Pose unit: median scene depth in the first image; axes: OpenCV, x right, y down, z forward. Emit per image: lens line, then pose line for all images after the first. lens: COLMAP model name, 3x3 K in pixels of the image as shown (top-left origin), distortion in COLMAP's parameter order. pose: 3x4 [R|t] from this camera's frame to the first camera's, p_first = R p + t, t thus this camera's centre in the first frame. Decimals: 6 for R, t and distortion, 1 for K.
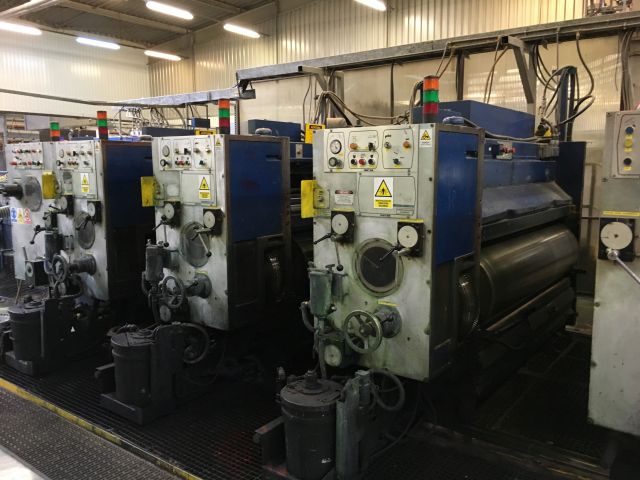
lens RADIAL K [[545.2, 0, 320.3], [0, 545.2, 241.2], [0, 0, 1]] dist [0.004982, -0.002708]
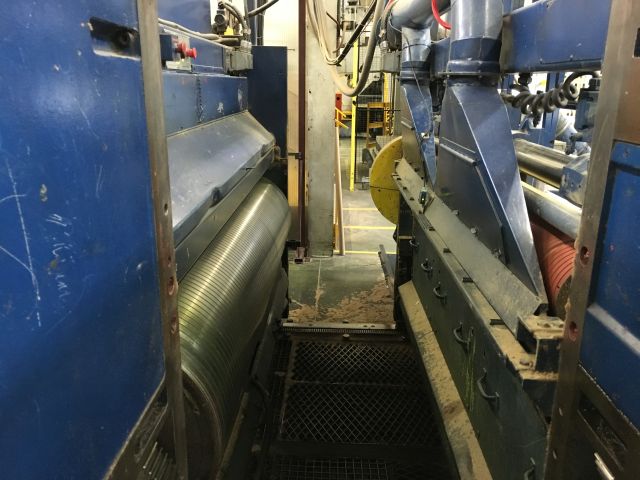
lens RADIAL K [[545.2, 0, 322.0], [0, 545.2, 241.3], [0, 0, 1]] dist [0.004982, -0.002708]
pose [[0.806099, -0.149889, 0.572483, 0.115076], [0.064596, 0.983898, 0.166651, -0.060621], [-0.588244, -0.097357, 0.802802, 0.431574]]
